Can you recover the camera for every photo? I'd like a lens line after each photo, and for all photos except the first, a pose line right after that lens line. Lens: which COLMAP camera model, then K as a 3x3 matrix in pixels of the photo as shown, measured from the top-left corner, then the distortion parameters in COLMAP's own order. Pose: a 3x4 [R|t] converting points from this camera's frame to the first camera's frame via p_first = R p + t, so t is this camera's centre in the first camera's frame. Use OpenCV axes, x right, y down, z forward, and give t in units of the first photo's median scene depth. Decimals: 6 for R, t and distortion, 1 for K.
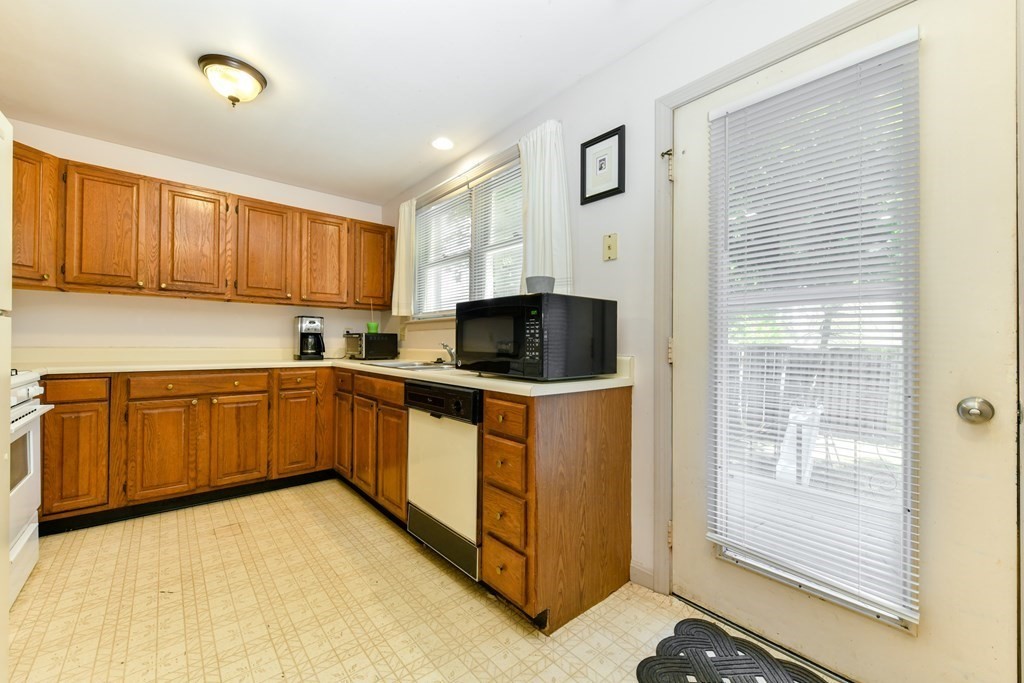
lens RADIAL K [[404.4, 0, 518.4], [0, 404.4, 342.8], [0, 0, 1]] dist [0.001455, -0.003995]
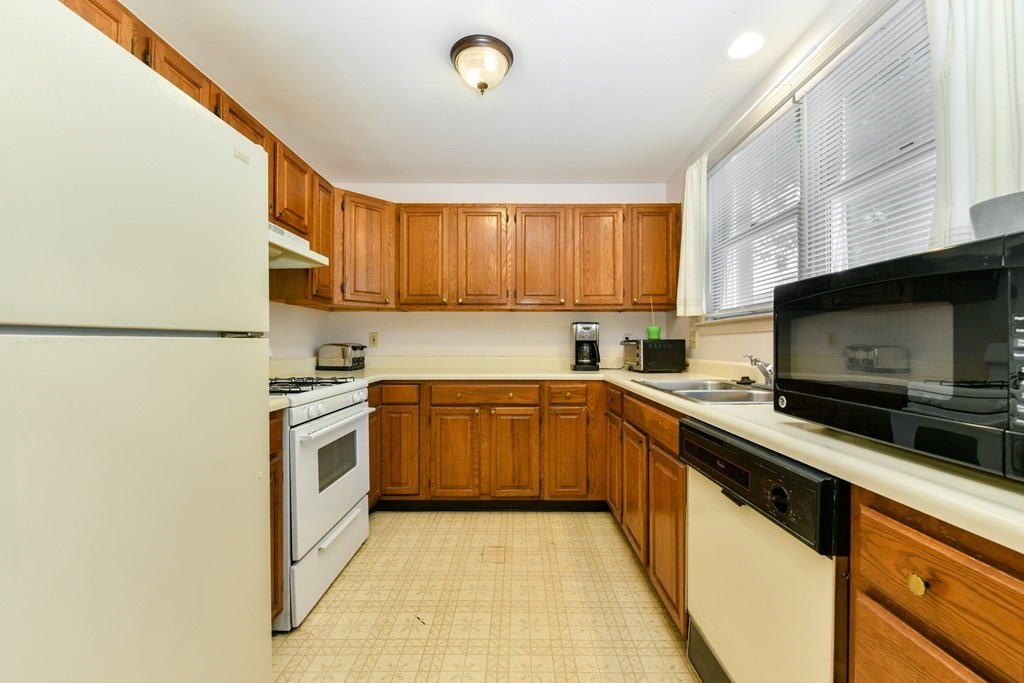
lens RADIAL K [[404.4, 0, 518.4], [0, 404.4, 342.8], [0, 0, 1]] dist [0.001455, -0.003995]
pose [[0.753198, -0.011670, -0.657690, -0.040627], [0.008450, 0.999932, -0.008066, -0.016112], [0.657739, 0.000518, 0.753246, 0.266442]]
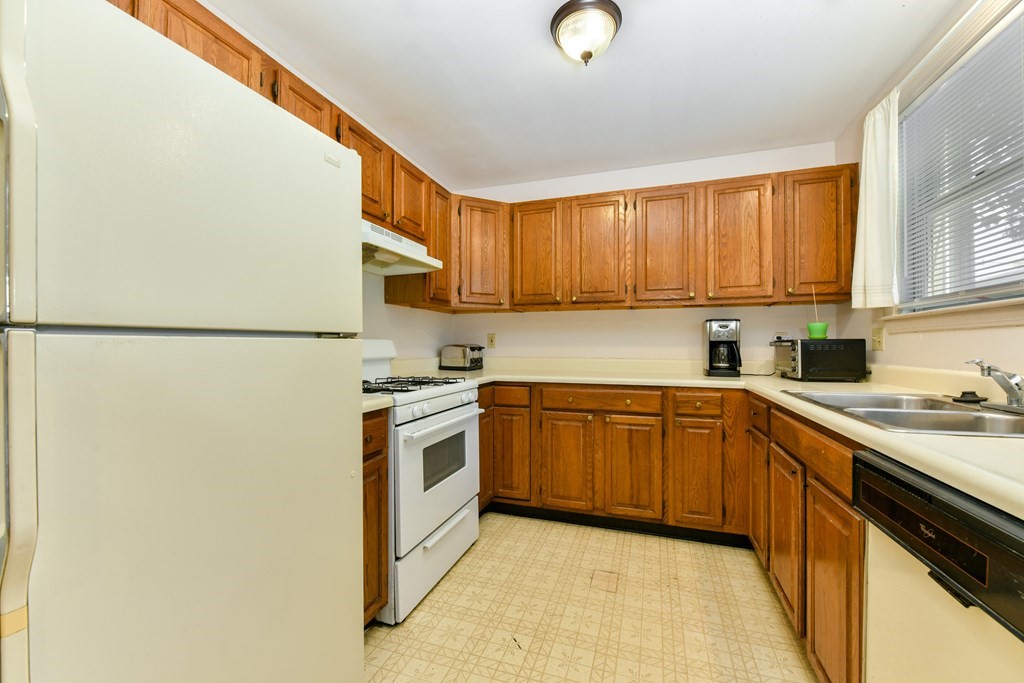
lens RADIAL K [[404.4, 0, 518.4], [0, 404.4, 342.8], [0, 0, 1]] dist [0.001455, -0.003995]
pose [[0.506124, -0.014827, -0.862333, -0.061884], [0.006243, 0.999889, -0.013528, -0.015518], [0.862438, 0.001463, 0.506161, 0.339869]]
